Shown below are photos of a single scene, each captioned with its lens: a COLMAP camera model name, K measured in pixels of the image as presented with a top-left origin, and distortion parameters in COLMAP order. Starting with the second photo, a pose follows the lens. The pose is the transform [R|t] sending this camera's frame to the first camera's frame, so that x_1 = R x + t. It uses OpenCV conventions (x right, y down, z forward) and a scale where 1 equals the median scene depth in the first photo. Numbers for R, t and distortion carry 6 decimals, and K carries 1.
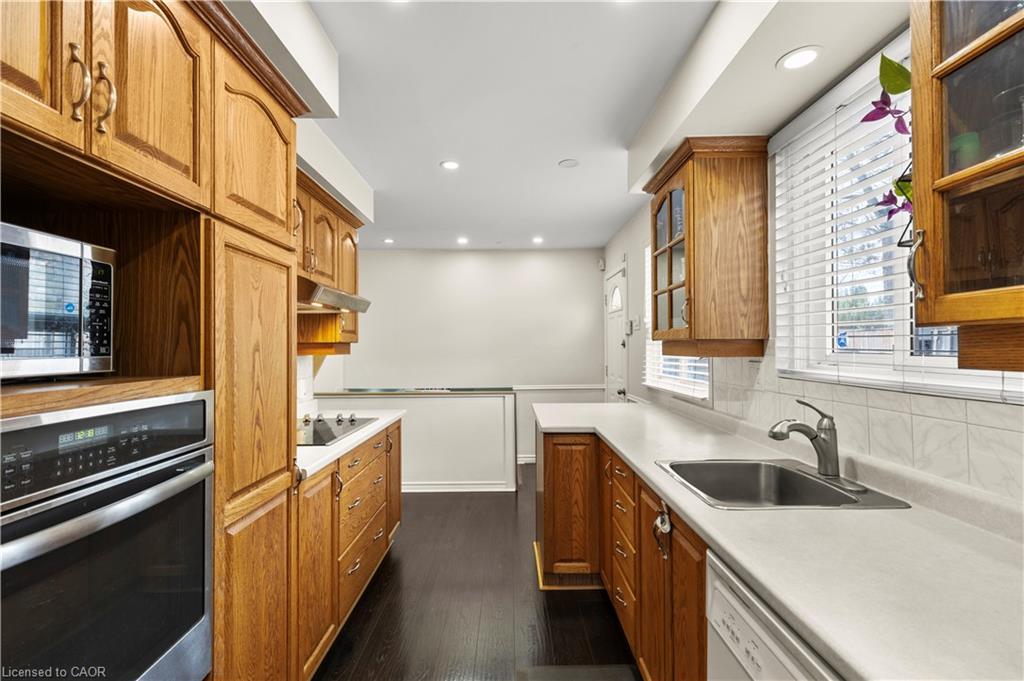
lens RADIAL K [[455.6, 0, 504.1], [0, 455.6, 341.7], [0, 0, 1]] dist [0.009646, -0.002320]
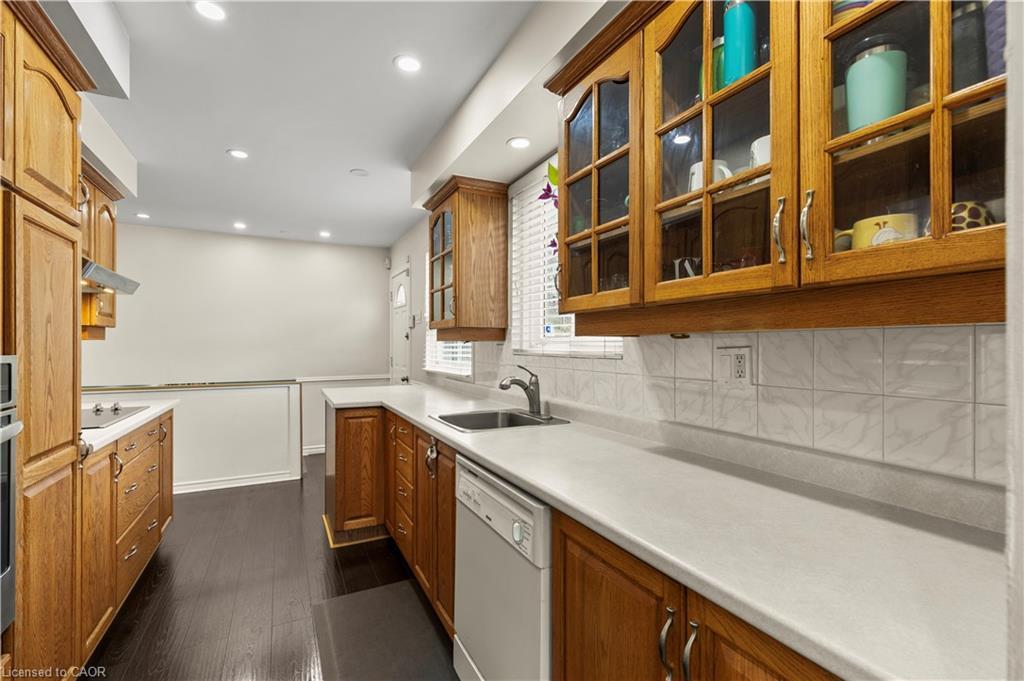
lens RADIAL K [[455.6, 0, 506.7], [0, 455.6, 343.7], [0, 0, 1]] dist [0.009646, -0.002320]
pose [[0.891645, 0.005261, 0.452705, -0.063970], [-0.008746, 0.999946, 0.005606, 0.036633], [-0.452651, -0.008958, 0.891643, -0.264782]]
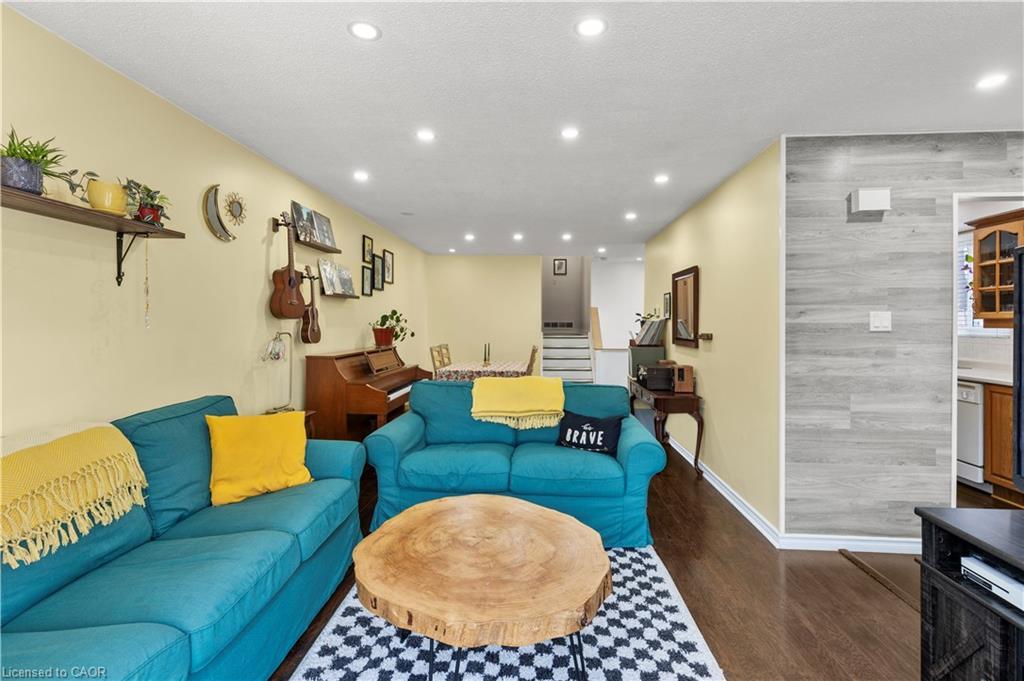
lens RADIAL K [[455.6, 0, 515.8], [0, 455.6, 325.4], [0, 0, 1]] dist [0.009646, -0.002320]
pose [[0.998489, 0.002099, -0.054915, -1.554290], [-0.001482, 0.999935, 0.011271, -0.007728], [0.054935, -0.011173, 0.998427, -1.740783]]
